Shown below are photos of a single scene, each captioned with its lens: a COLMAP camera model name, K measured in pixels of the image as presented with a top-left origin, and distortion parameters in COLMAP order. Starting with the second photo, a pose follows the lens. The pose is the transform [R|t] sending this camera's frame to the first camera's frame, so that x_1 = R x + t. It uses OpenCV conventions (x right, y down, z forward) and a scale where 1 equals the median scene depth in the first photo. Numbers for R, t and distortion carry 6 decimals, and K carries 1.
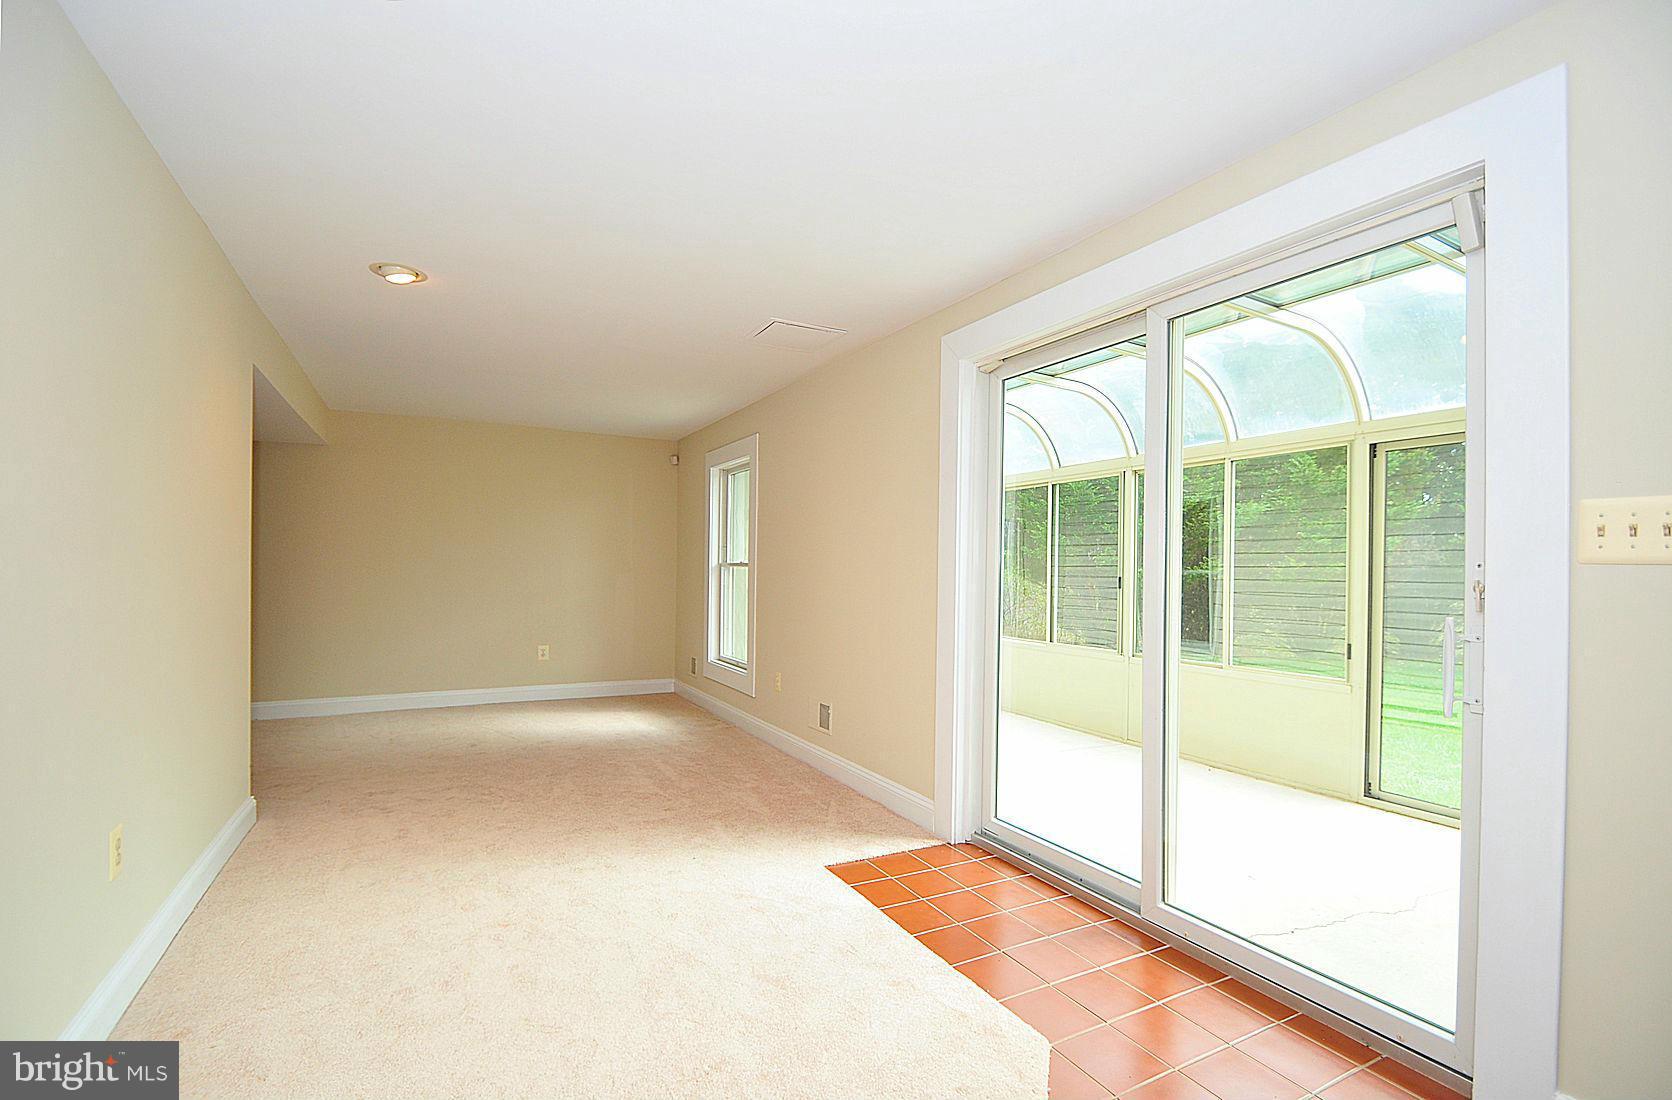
lens RADIAL K [[770.7, 0, 837.5], [0, 770.7, 561.9], [0, 0, 1]] dist [0.001349, -0.000021]
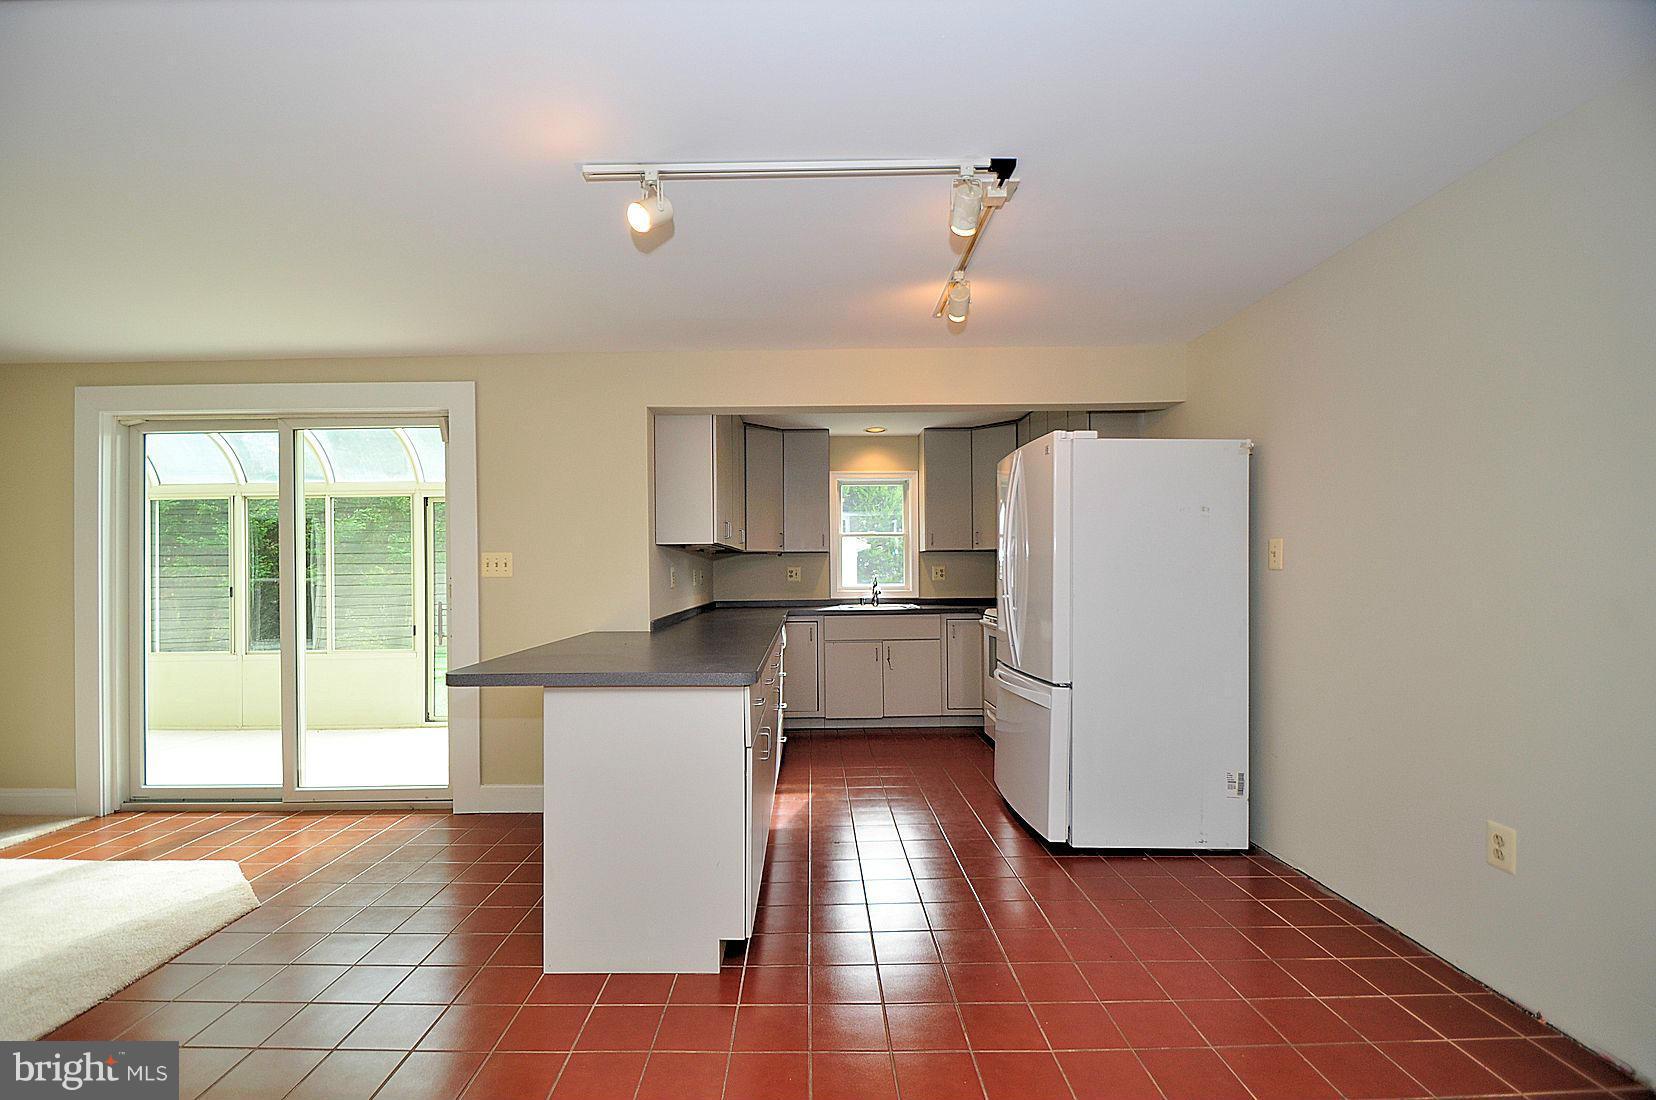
lens RADIAL K [[726.2, 0, 801.2], [0, 726.2, 565.6], [0, 0, 1]] dist [-0.002195, -0.000491]
pose [[0.475781, -0.014579, 0.879443, -0.227304], [0.009519, 0.999889, 0.011426, -0.016327], [-0.879512, 0.002935, 0.475867, -0.349223]]
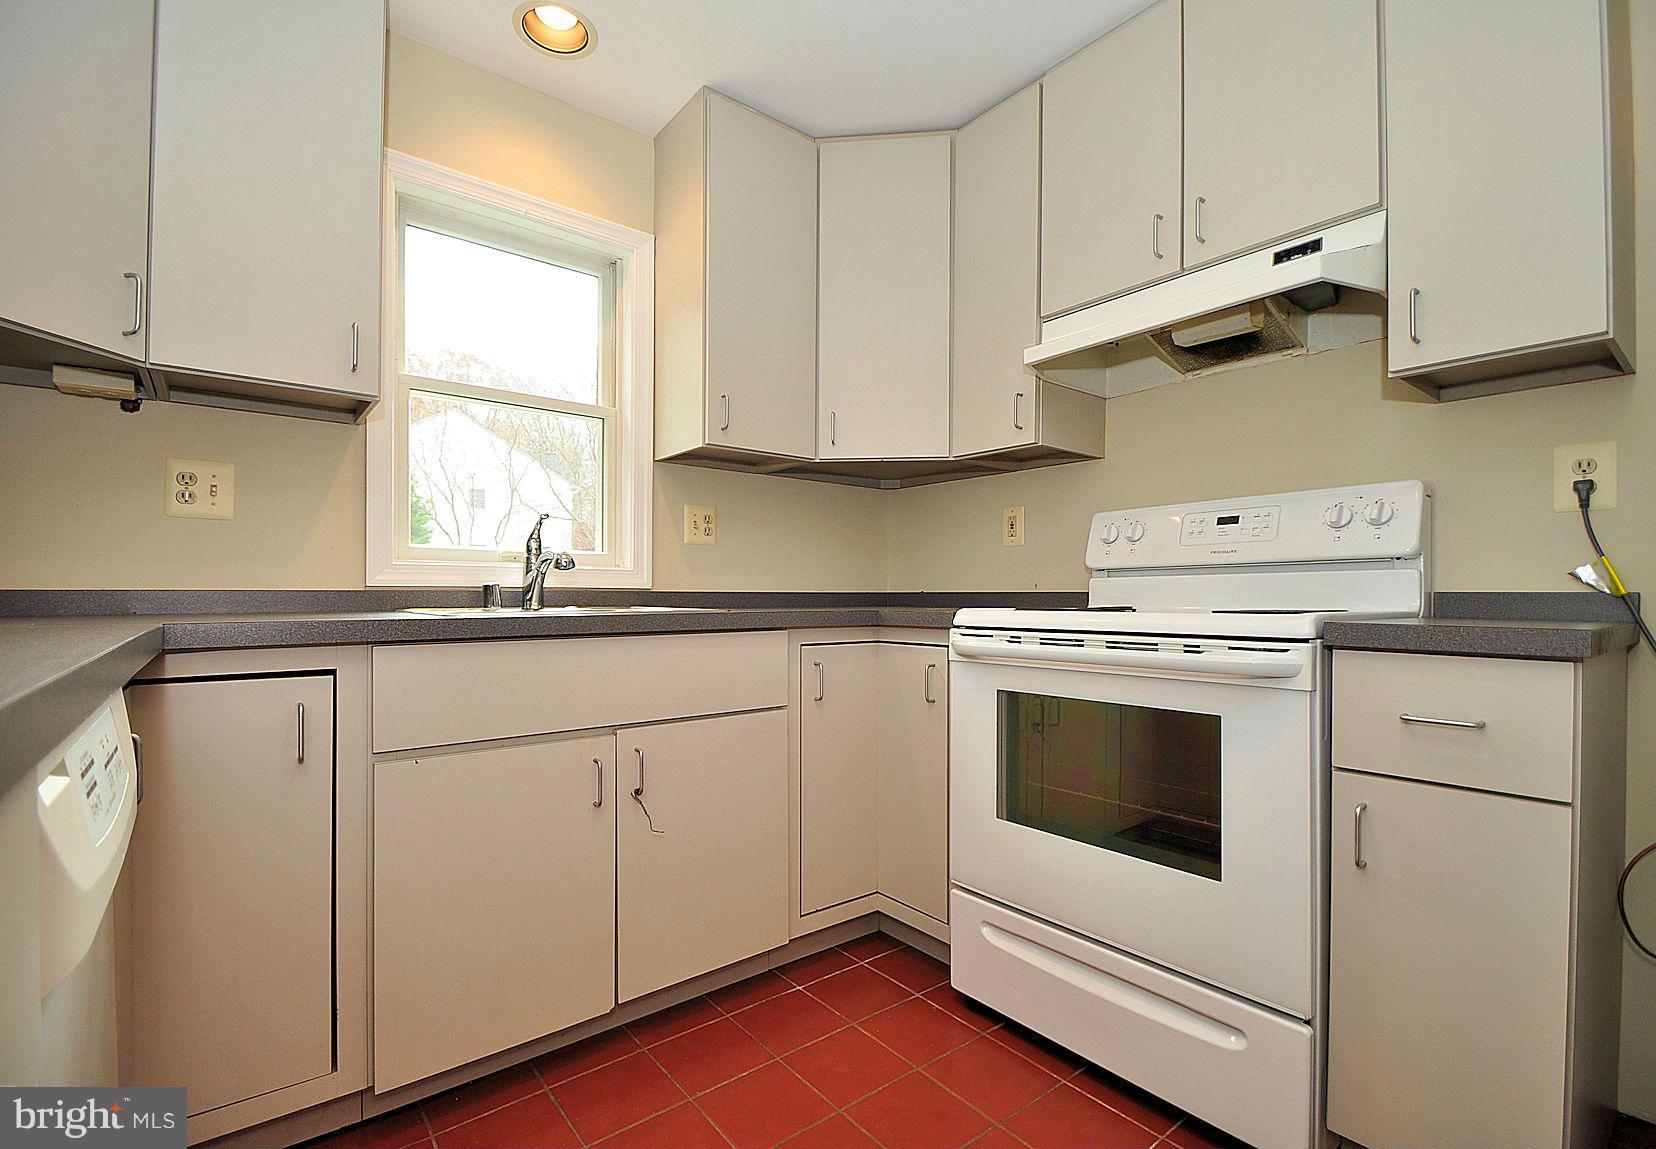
lens RADIAL K [[746.6, 0, 823.2], [0, 746.6, 598.8], [0, 0, 1]] dist [-0.001217, -0.000222]
pose [[-0.177970, -0.021747, 0.983796, 0.514238], [-0.011094, 0.999737, 0.020092, 0.052759], [-0.983973, -0.007338, -0.178165, 0.056948]]
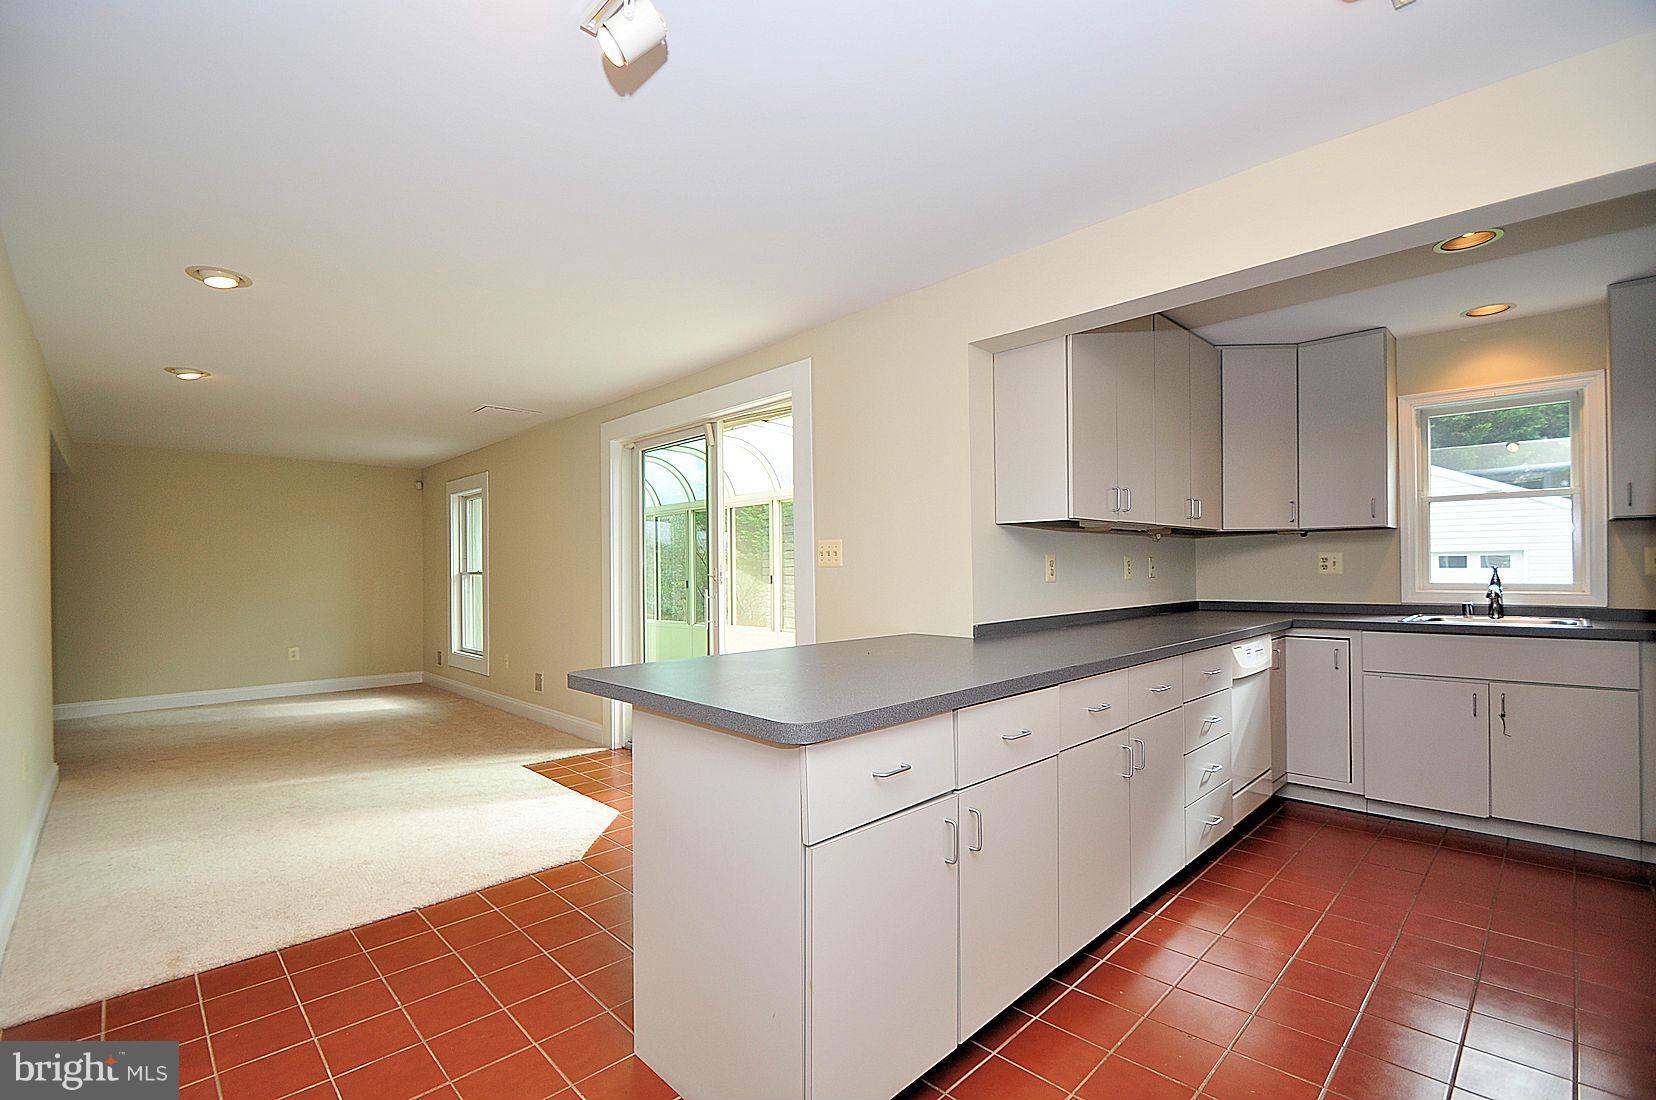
lens RADIAL K [[730.5, 0, 822.6], [0, 730.5, 557.0], [0, 0, 1]] dist [-0.007737, -0.000281]
pose [[0.960070, -0.021762, 0.278913, 0.103434], [0.024080, 0.999698, -0.004885, -0.004476], [-0.278723, 0.011406, 0.960304, -0.368041]]
